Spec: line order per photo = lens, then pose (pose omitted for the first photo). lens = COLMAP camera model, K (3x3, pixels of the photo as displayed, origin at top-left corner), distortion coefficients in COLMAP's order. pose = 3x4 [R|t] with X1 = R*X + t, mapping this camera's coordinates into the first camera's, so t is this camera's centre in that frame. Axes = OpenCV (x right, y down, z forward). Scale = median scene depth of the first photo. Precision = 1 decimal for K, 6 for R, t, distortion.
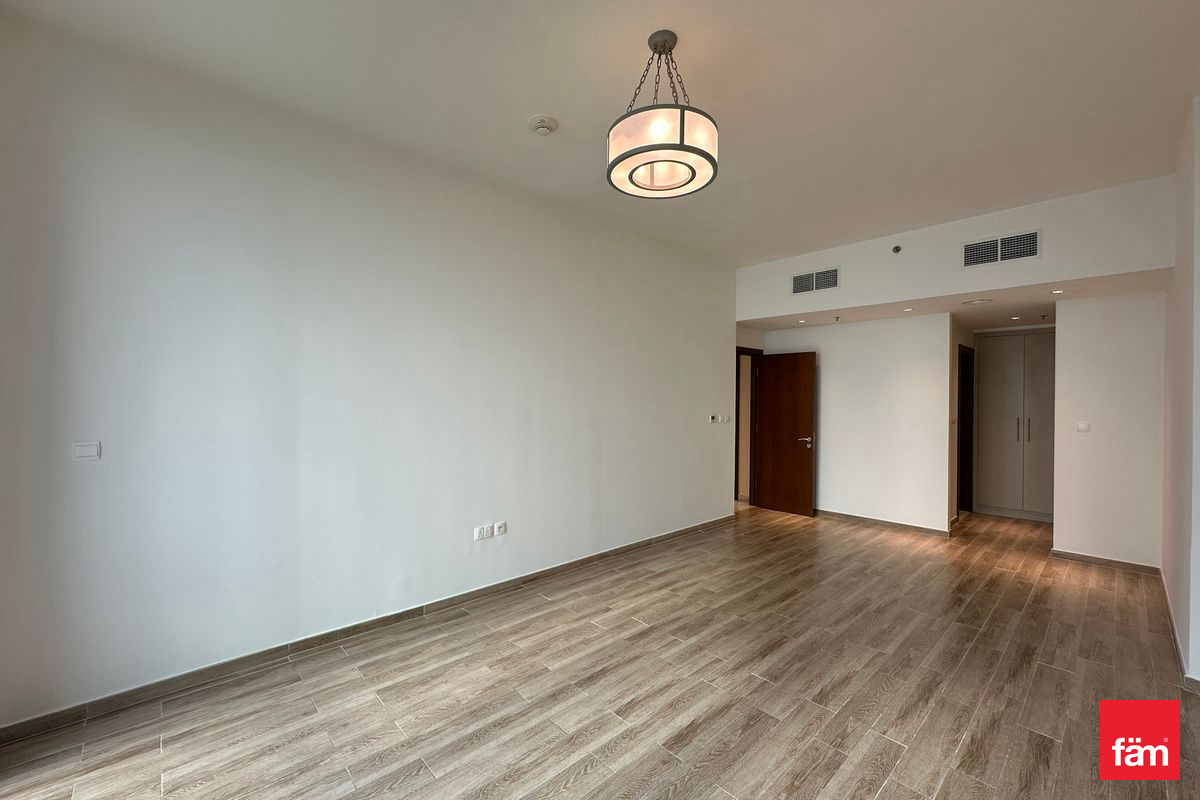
lens RADIAL K [[479.4, 0, 599.2], [0, 479.4, 402.7], [0, 0, 1]] dist [-0.002889, -0.000082]
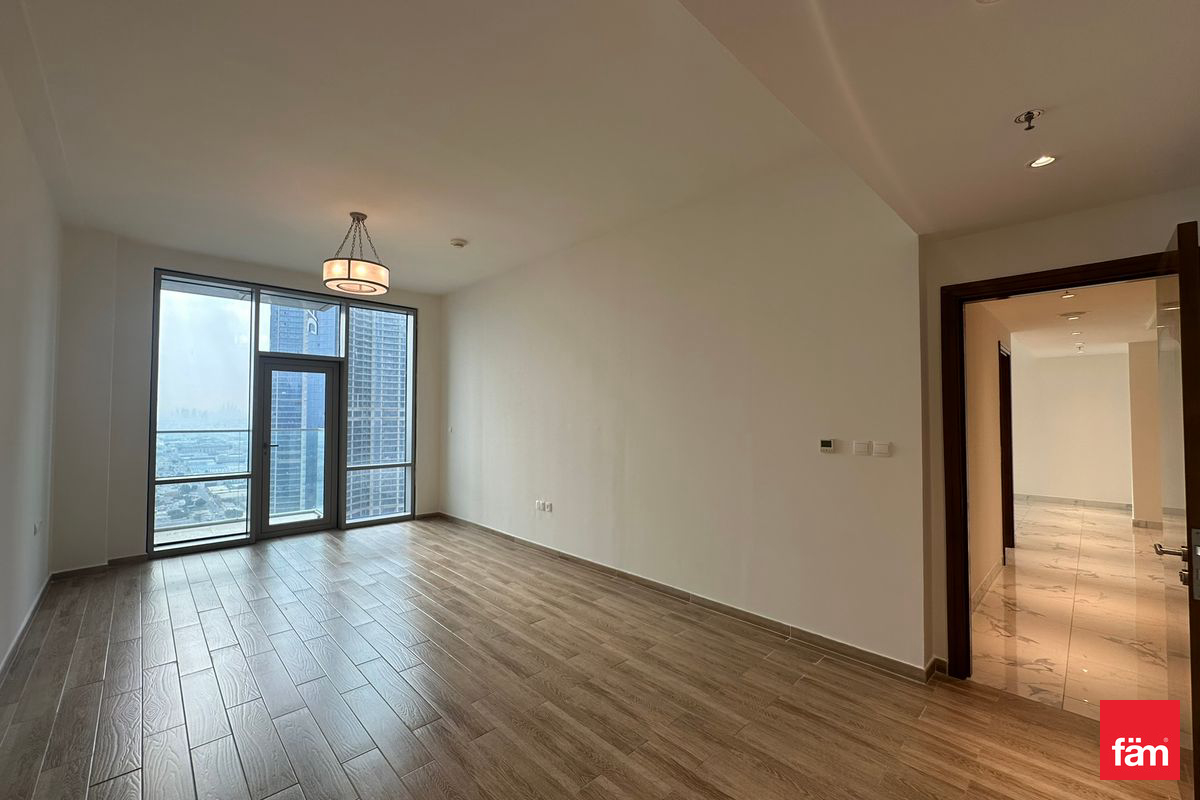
lens RADIAL K [[479.4, 0, 598.7], [0, 479.4, 403.1], [0, 0, 1]] dist [-0.002889, -0.000082]
pose [[0.025223, -0.030981, -0.999202, 1.139729], [-0.013639, 0.999416, -0.031332, 0.010930], [0.999589, 0.014418, 0.024786, 1.088760]]
